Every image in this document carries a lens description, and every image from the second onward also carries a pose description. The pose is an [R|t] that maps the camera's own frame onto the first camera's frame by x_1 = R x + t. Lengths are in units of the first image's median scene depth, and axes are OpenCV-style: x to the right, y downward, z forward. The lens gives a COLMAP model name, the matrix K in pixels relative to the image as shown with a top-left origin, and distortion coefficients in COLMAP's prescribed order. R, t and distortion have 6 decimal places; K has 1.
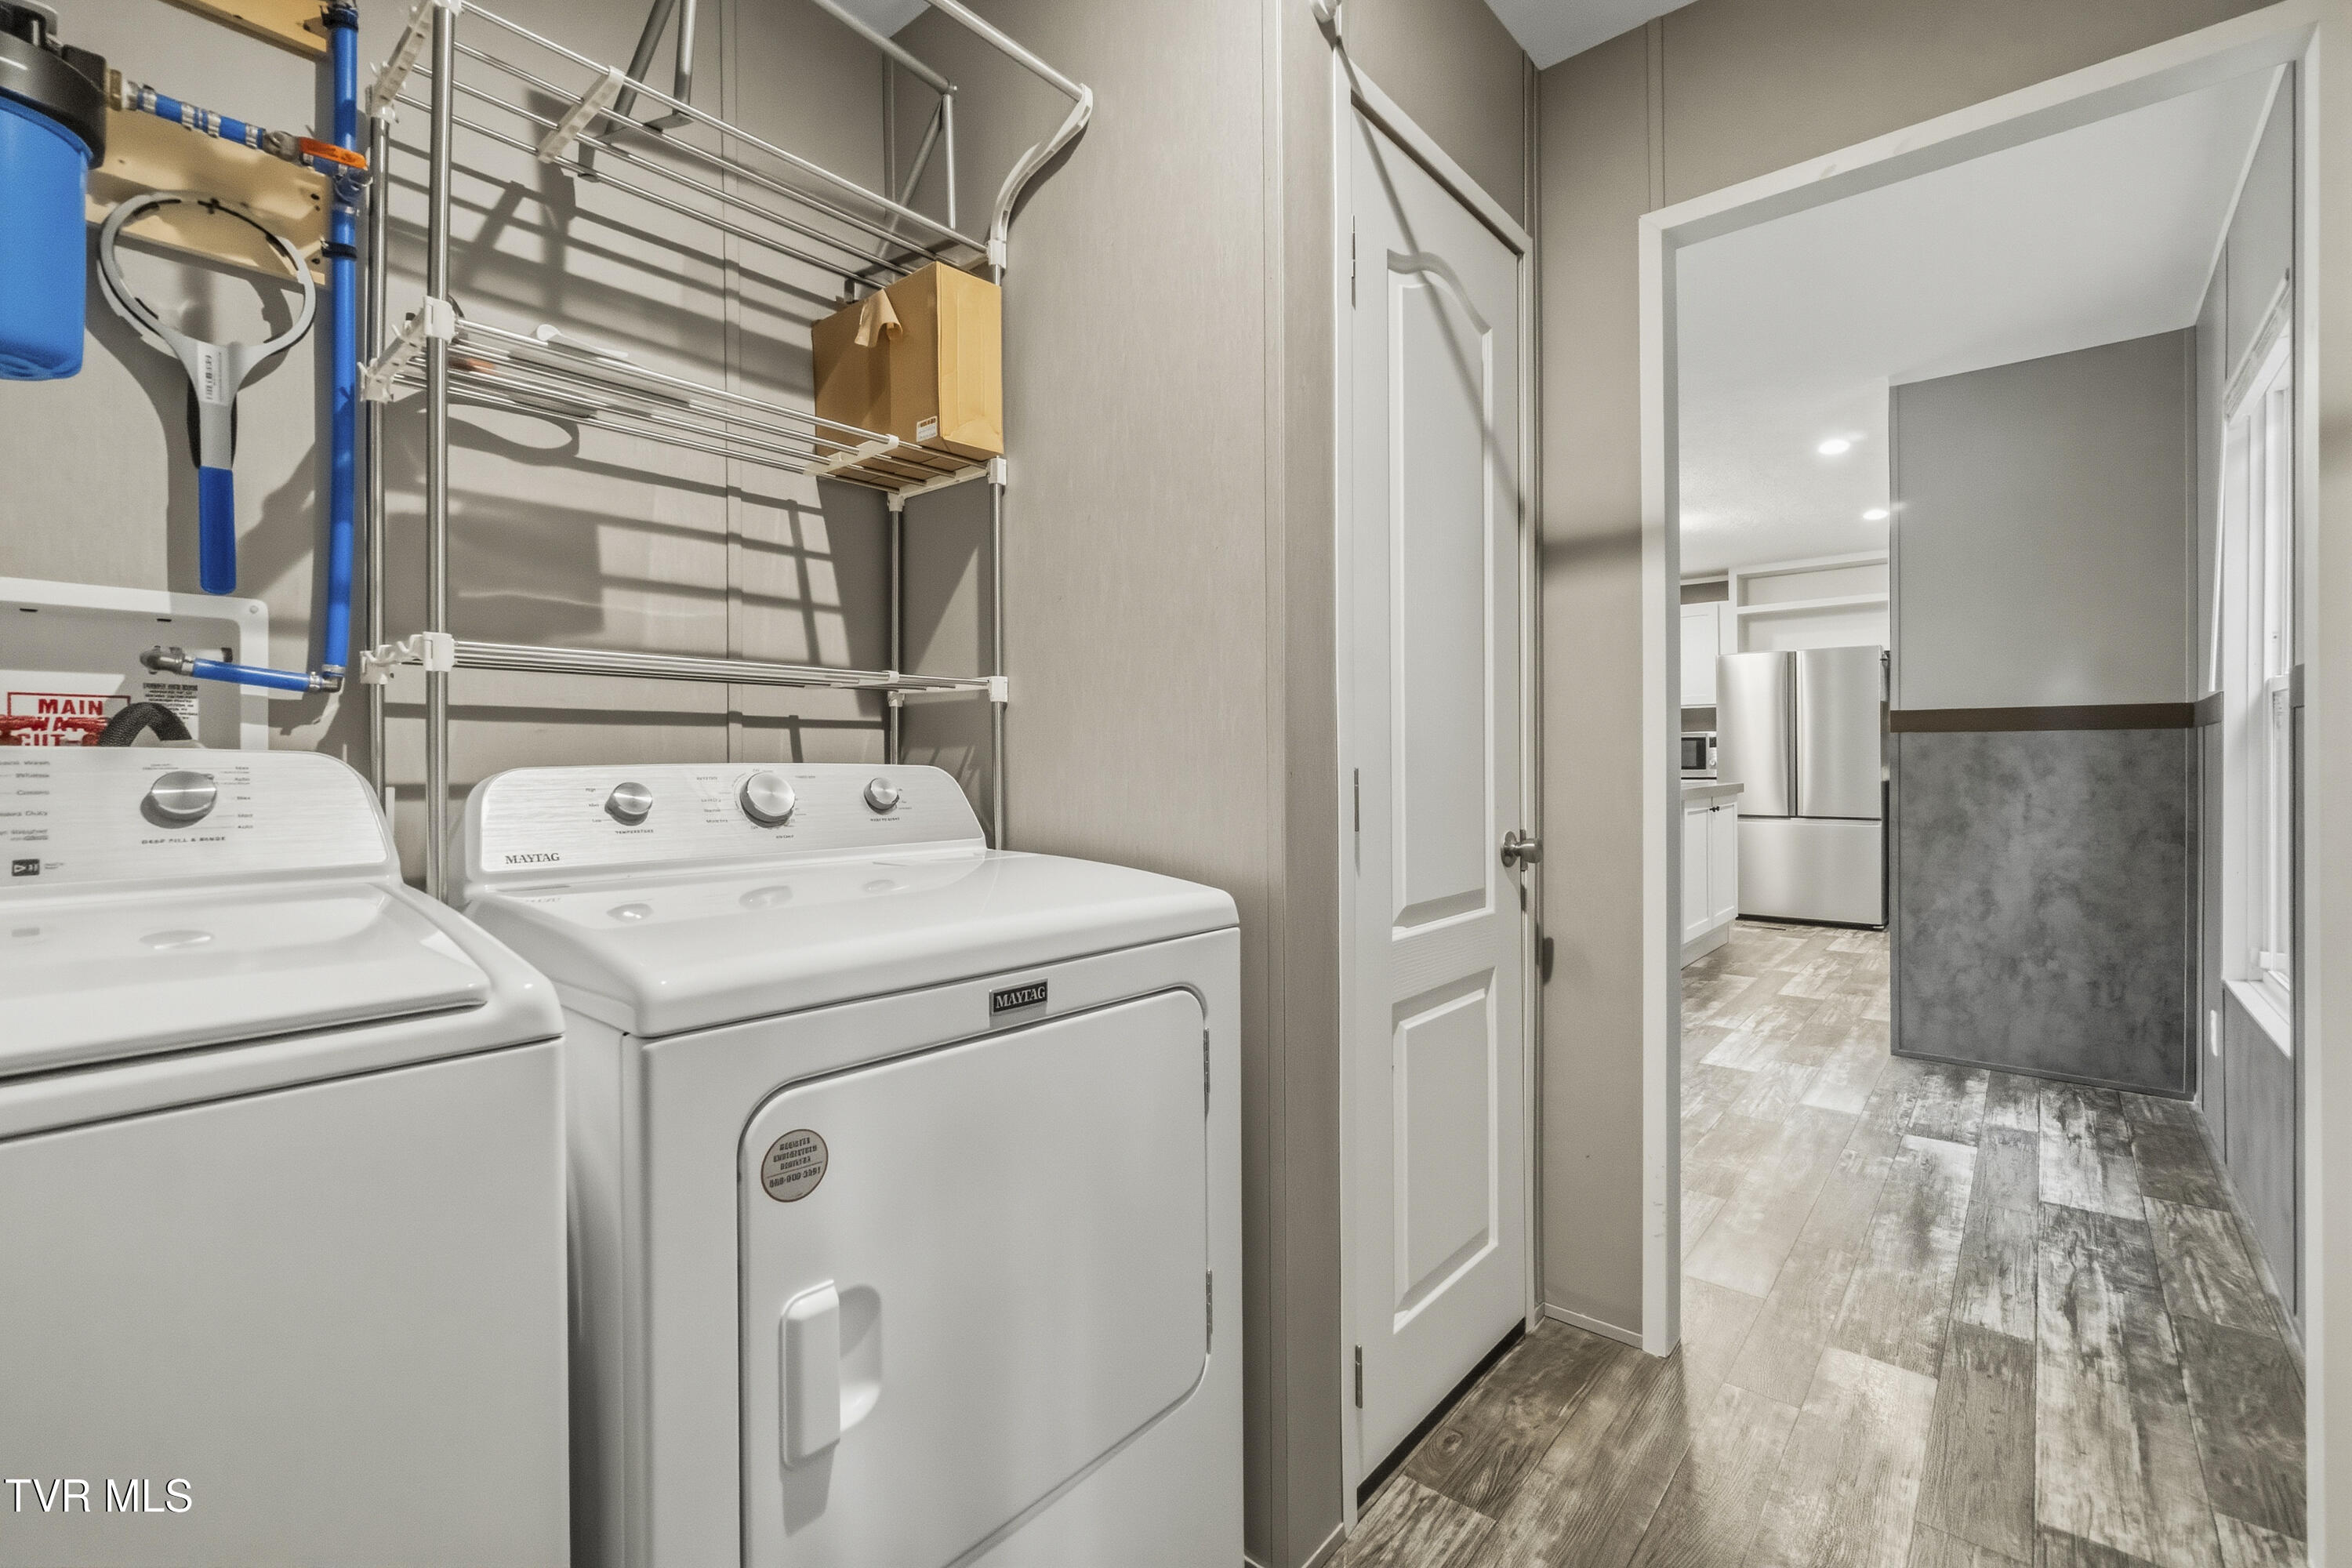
lens RADIAL K [[1010.8, 0, 1172.1], [0, 1010.8, 756.8], [0, 0, 1]] dist [-0.001188, -0.000107]
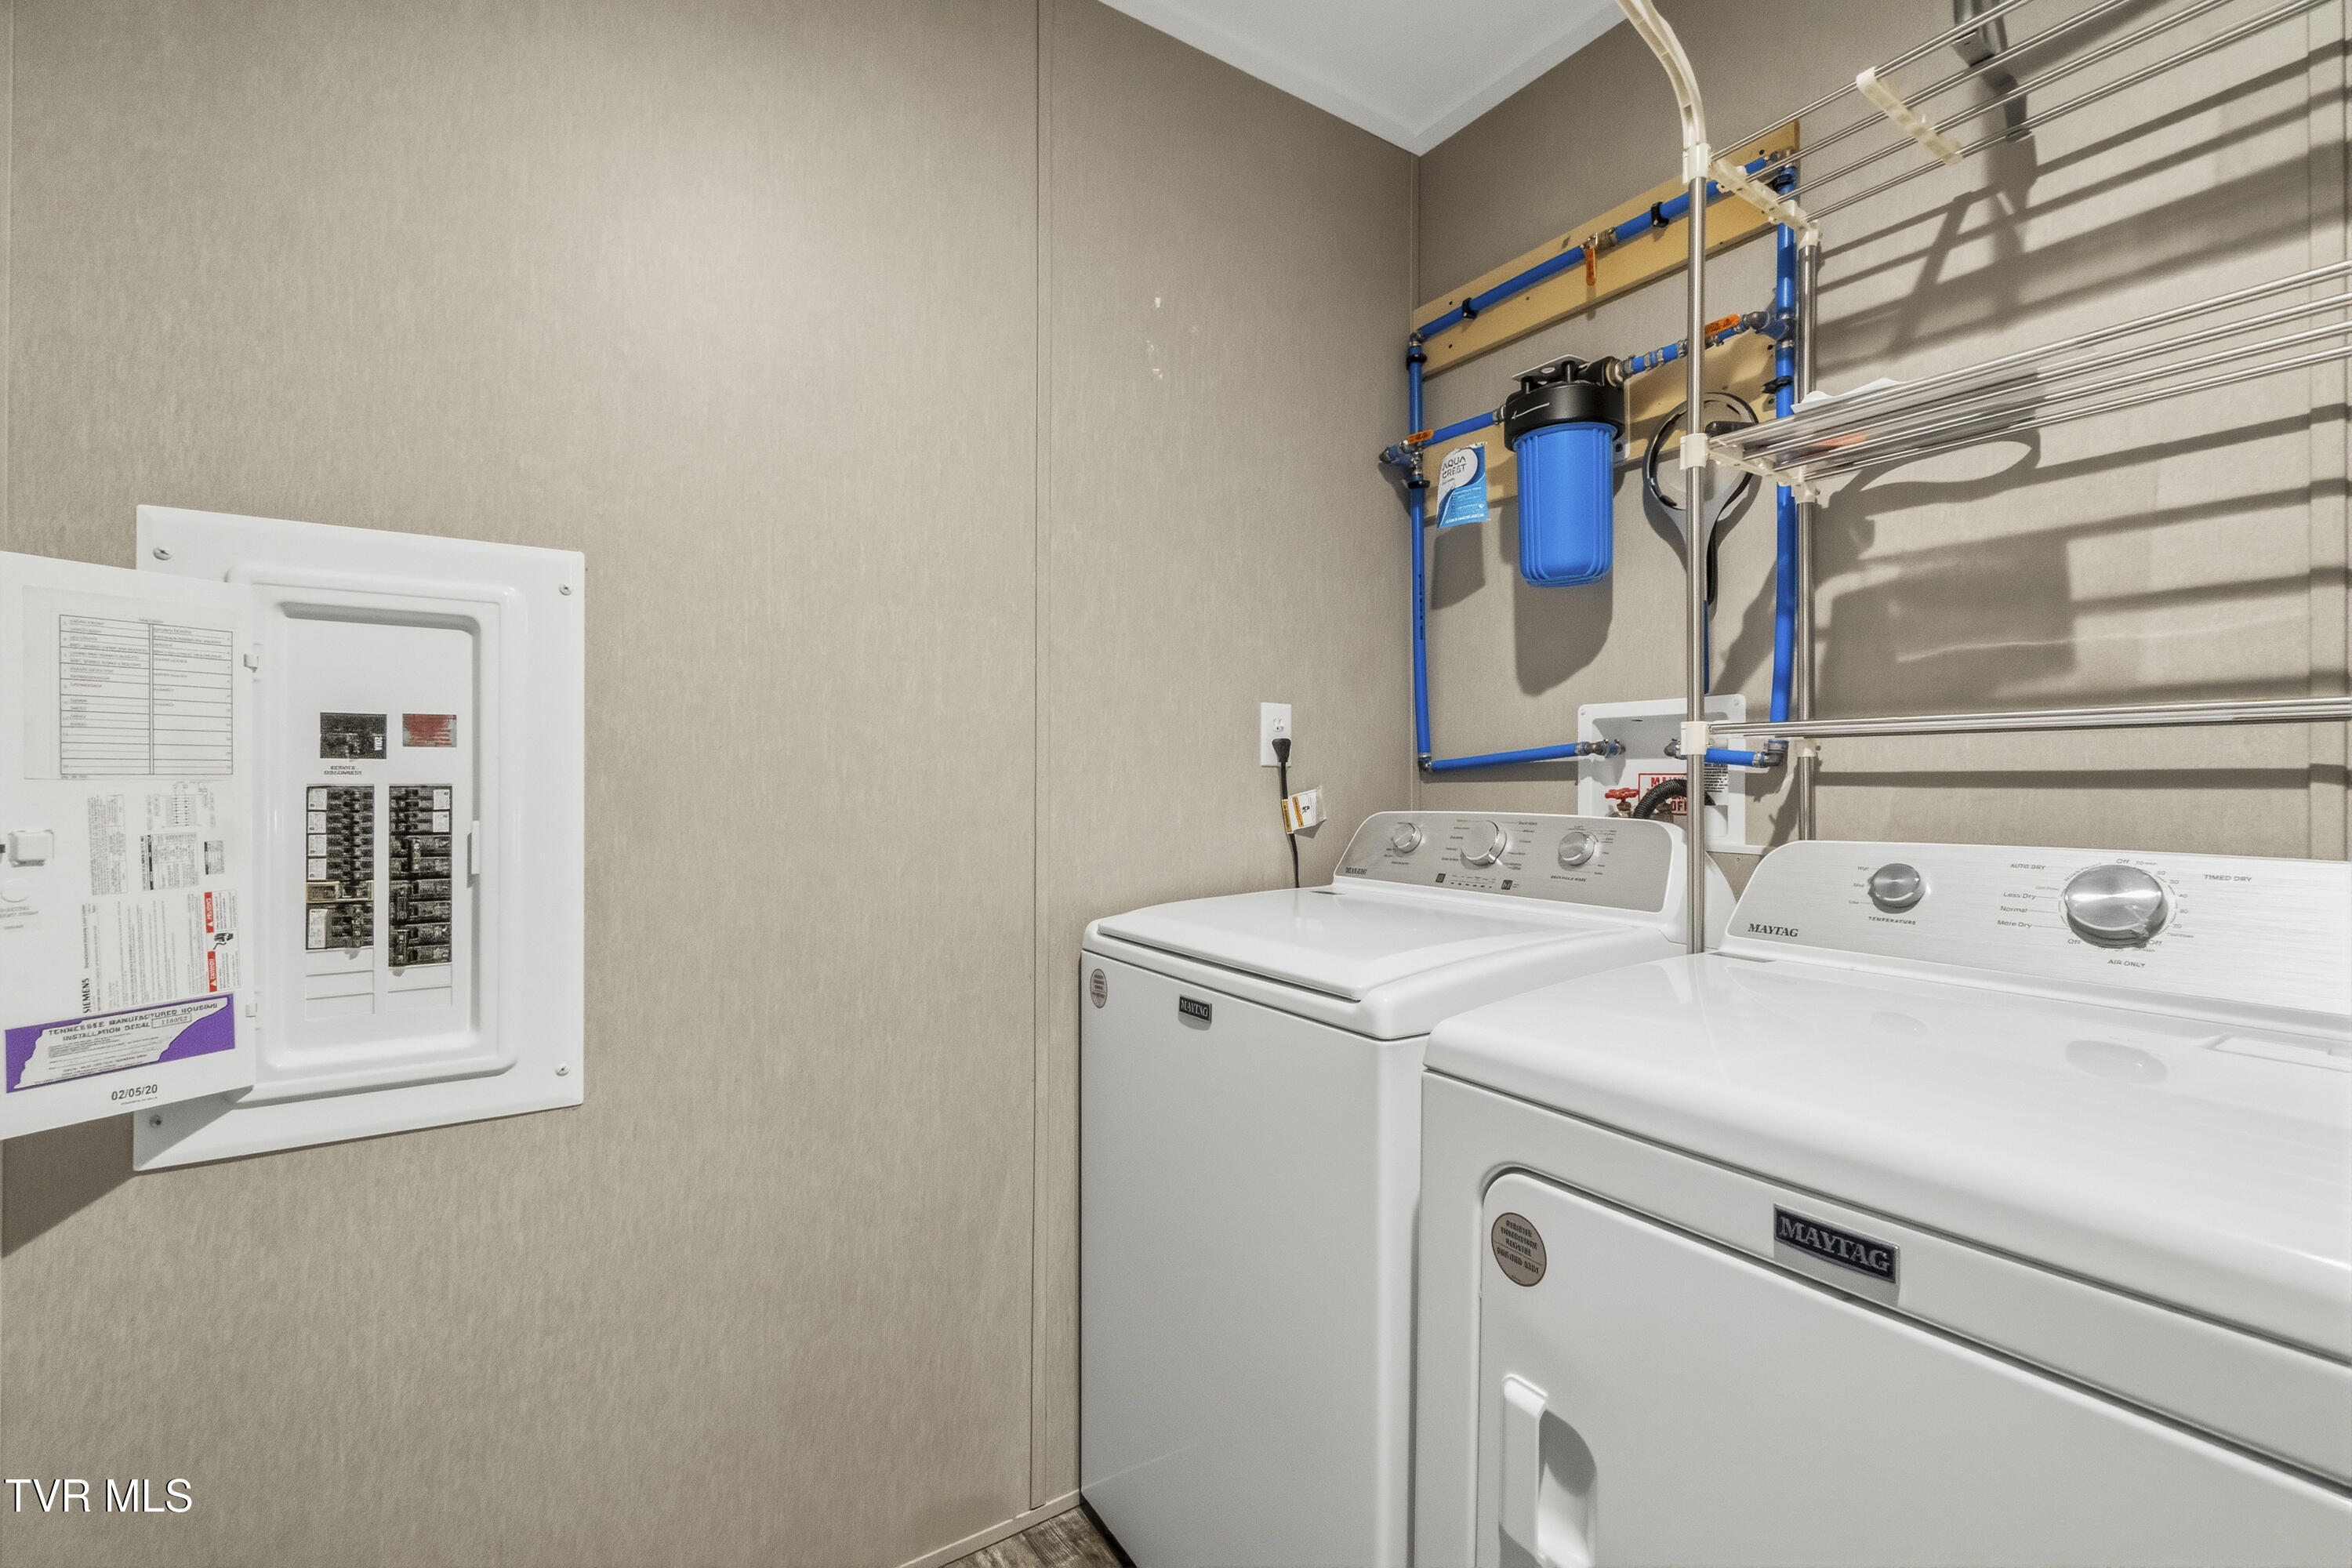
lens RADIAL K [[1019.5, 0, 1176.0], [0, 1019.5, 784.0], [0, 0, 1]] dist [-0.002372, 0.000104]
pose [[-0.264356, 0.000571, -0.964425, 0.426606], [-0.000064, 1.000000, 0.000610, -0.039144], [0.964425, 0.000223, -0.264356, 0.566611]]
